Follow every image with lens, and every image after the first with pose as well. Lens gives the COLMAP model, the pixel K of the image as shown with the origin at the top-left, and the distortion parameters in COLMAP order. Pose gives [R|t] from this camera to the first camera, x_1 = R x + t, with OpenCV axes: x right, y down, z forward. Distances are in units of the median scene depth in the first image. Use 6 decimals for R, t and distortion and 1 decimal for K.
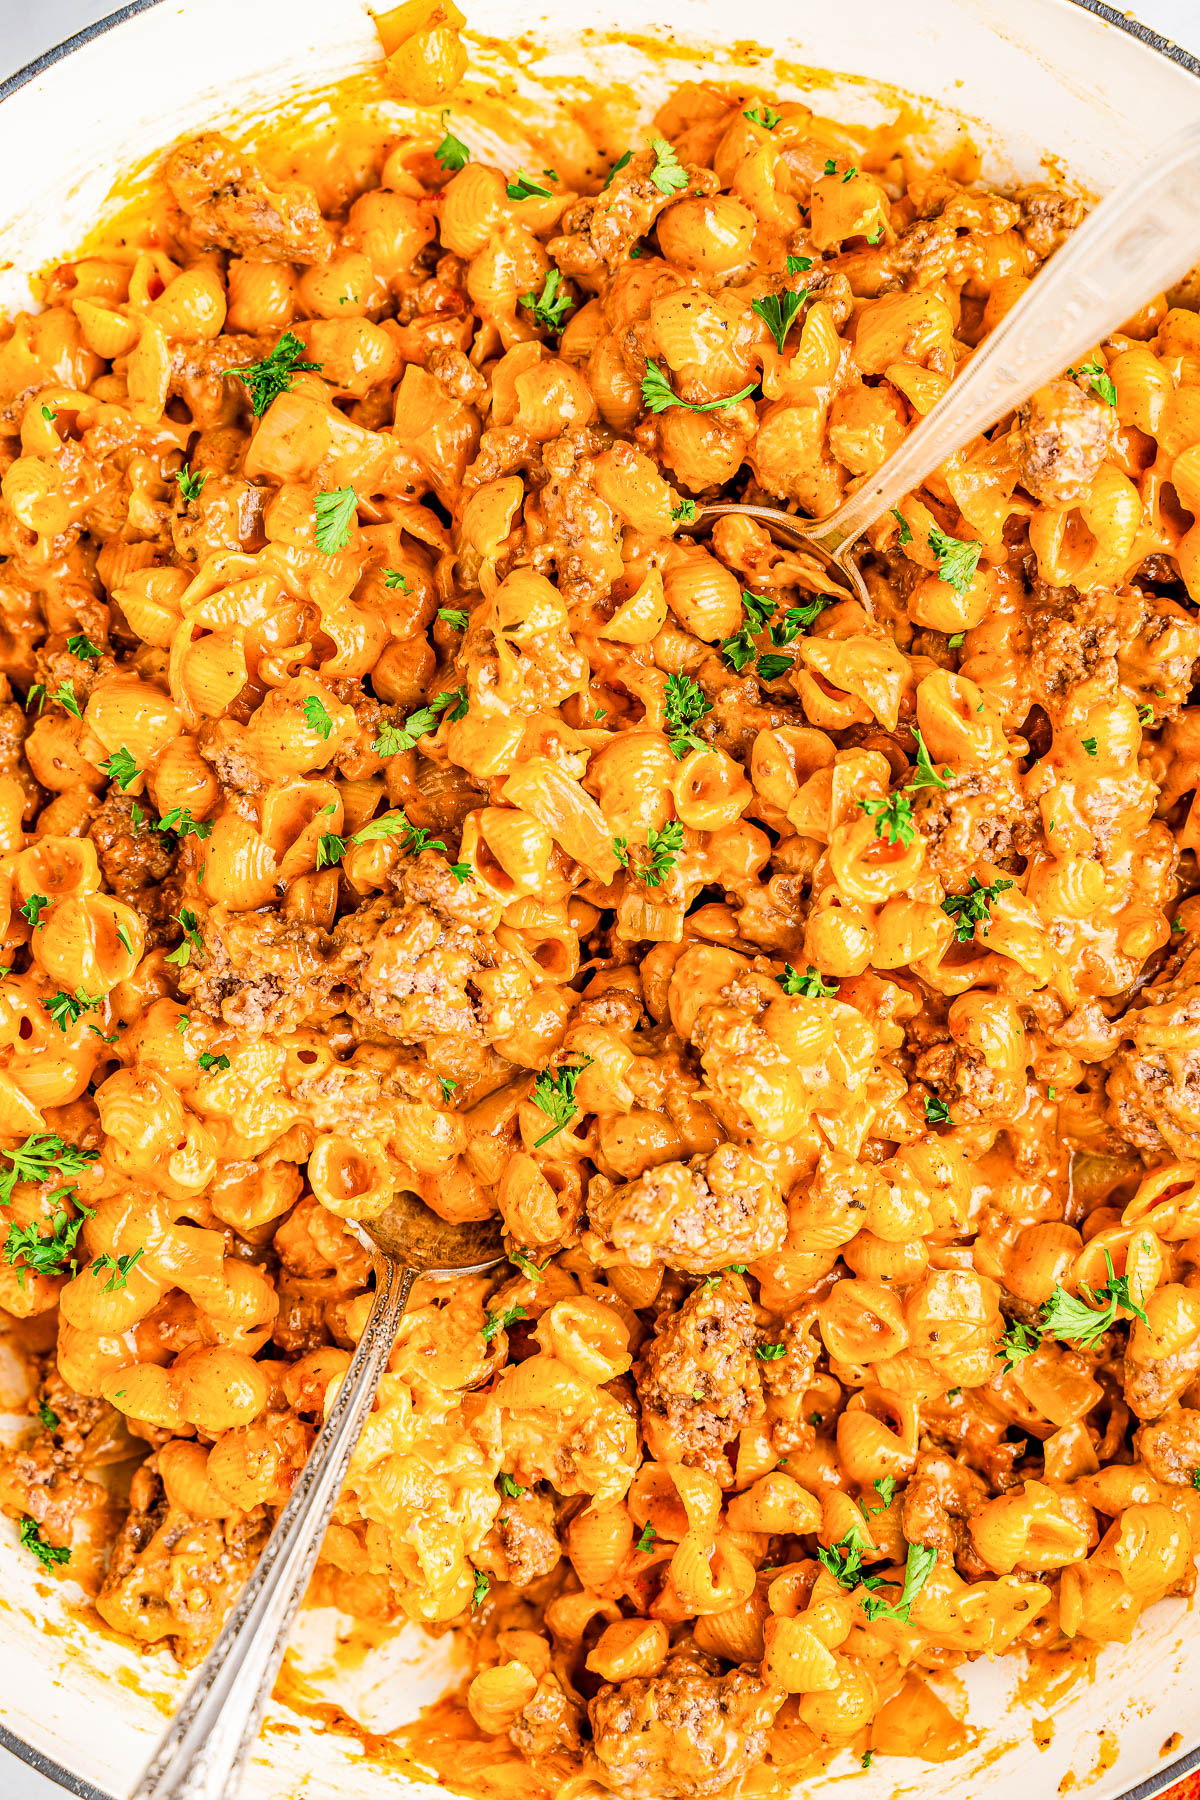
lens RADIAL K [[3719.1, 0, 600.0], [0, 3719.1, 900.0], [0, 0, 1]] dist [0.006945, -0.180435]
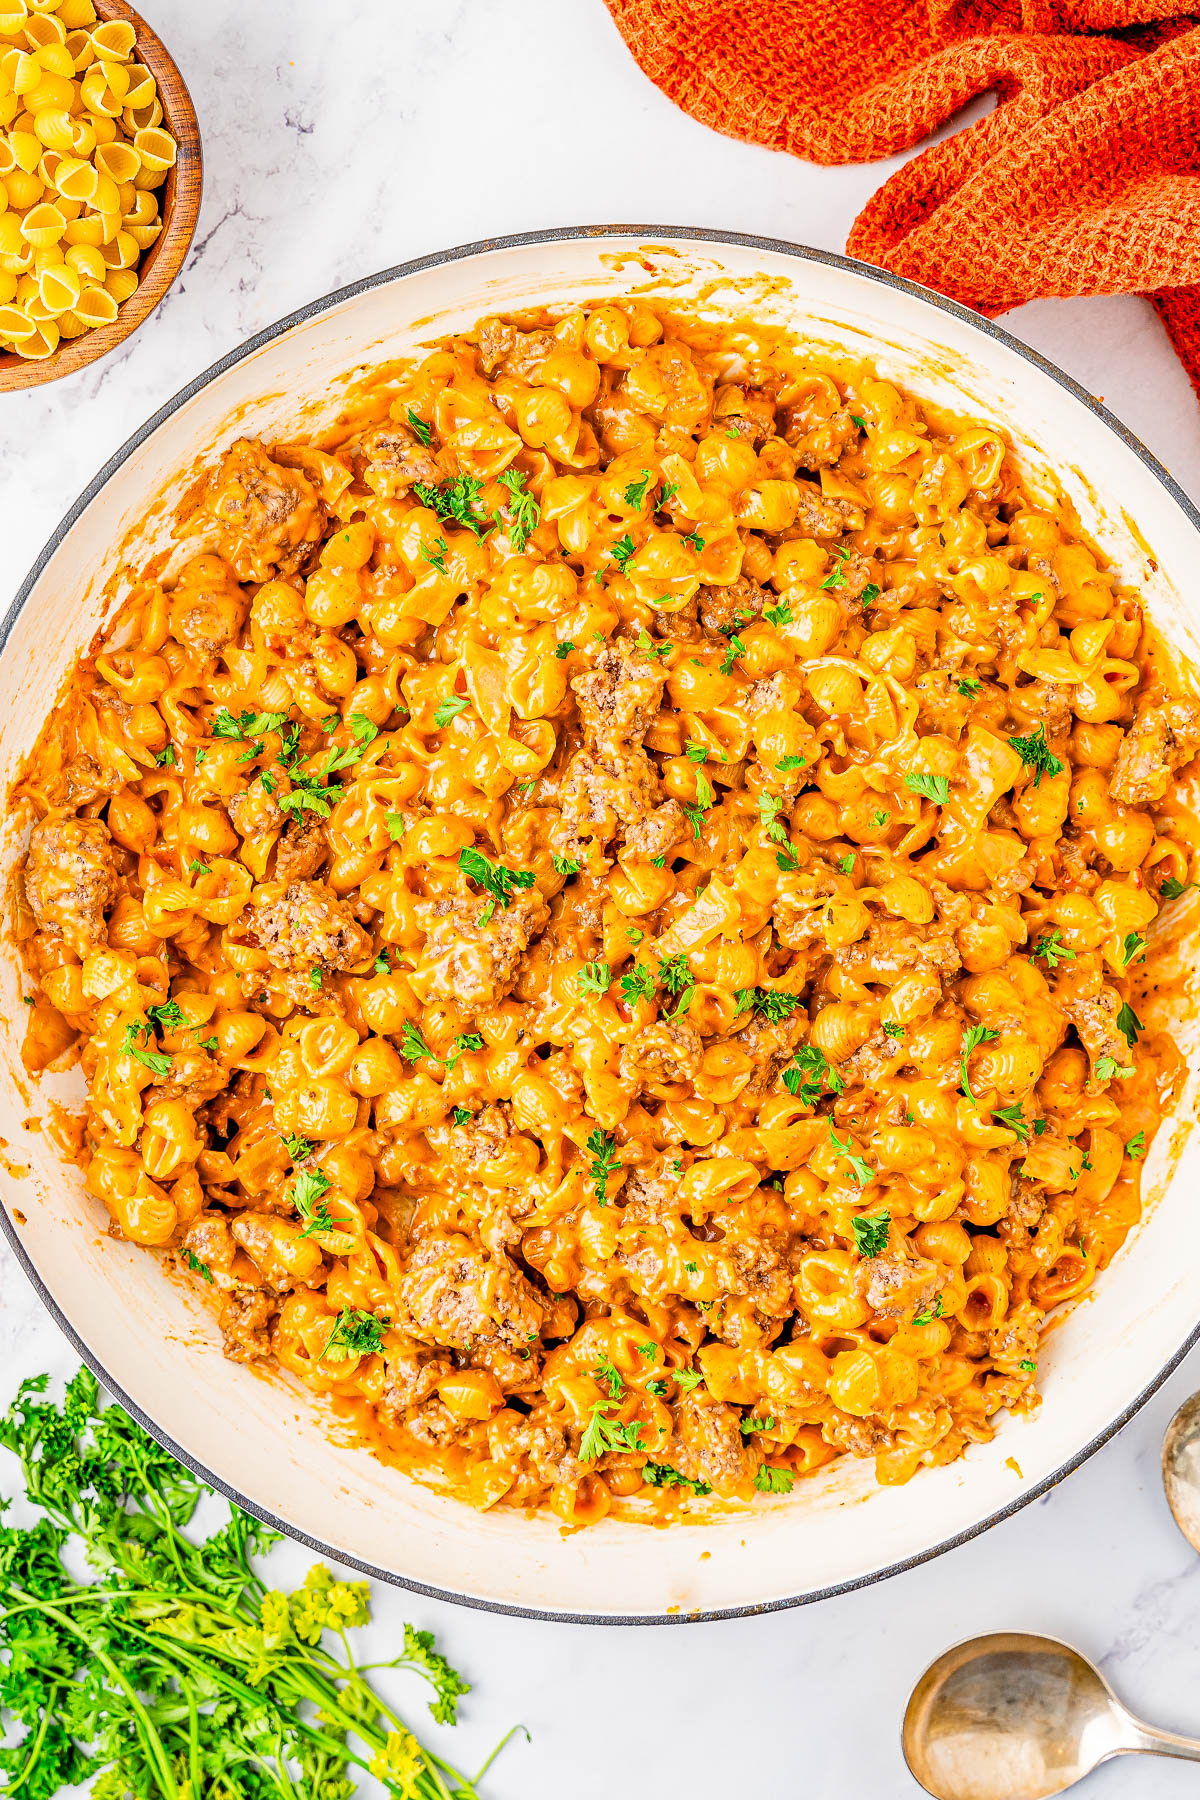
lens RADIAL K [[3719.1, 0, 600.0], [0, 3719.1, 900.0], [0, 0, 1]] dist [0.006945, -0.180435]
pose [[-0.155487, 0.981415, 0.112470, -0.166582], [-0.987547, -0.157191, 0.006399, 0.007116], [0.023959, -0.110074, 0.993635, -0.440800]]
